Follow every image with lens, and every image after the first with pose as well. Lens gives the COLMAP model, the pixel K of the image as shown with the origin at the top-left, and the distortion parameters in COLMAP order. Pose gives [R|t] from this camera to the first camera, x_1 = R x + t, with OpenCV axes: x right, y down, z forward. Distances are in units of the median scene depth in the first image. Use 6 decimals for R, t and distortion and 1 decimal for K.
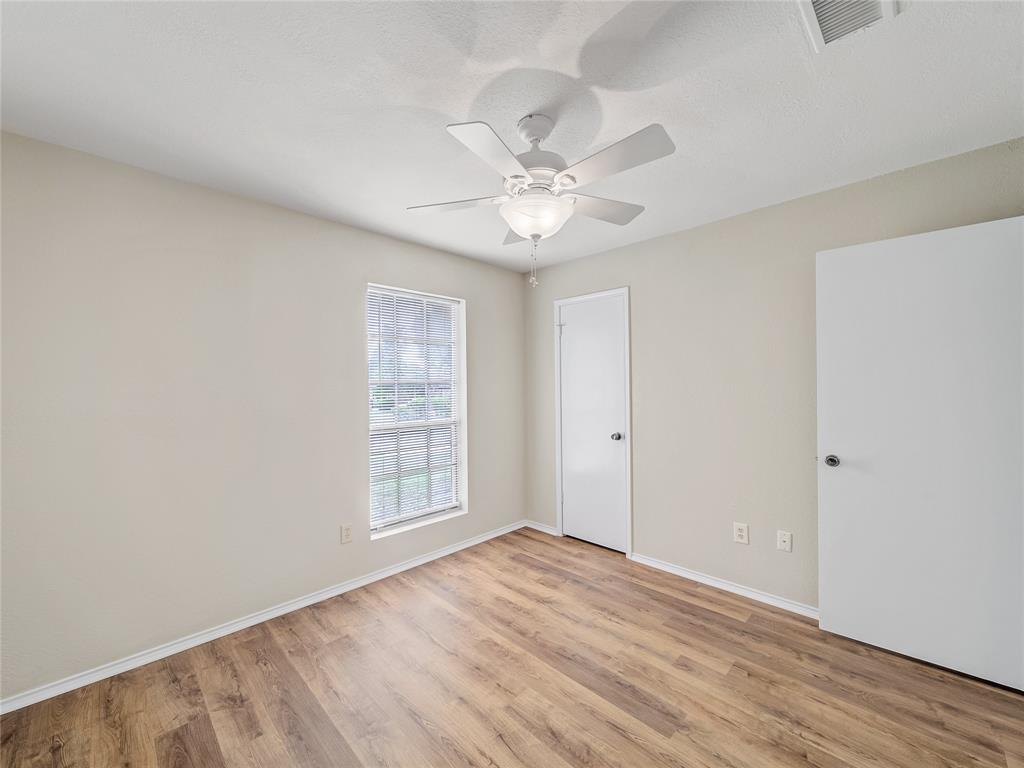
lens RADIAL K [[411.6, 0, 501.0], [0, 411.6, 385.0], [0, 0, 1]] dist [-0.001640, -0.000972]
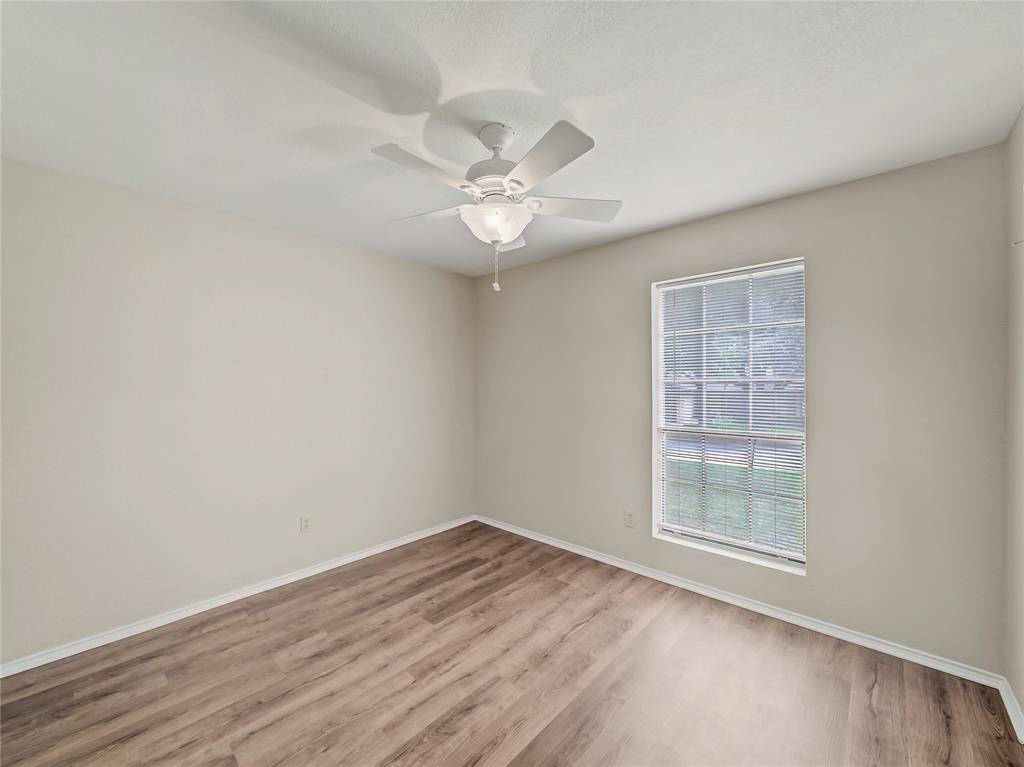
lens RADIAL K [[411.6, 0, 501.0], [0, 411.6, 384.5], [0, 0, 1]] dist [-0.001640, -0.000972]
pose [[0.045336, 0.007573, -0.998943, 0.975986], [0.002325, 0.999968, 0.007687, -0.008719], [0.998969, -0.002671, 0.045317, 0.841554]]
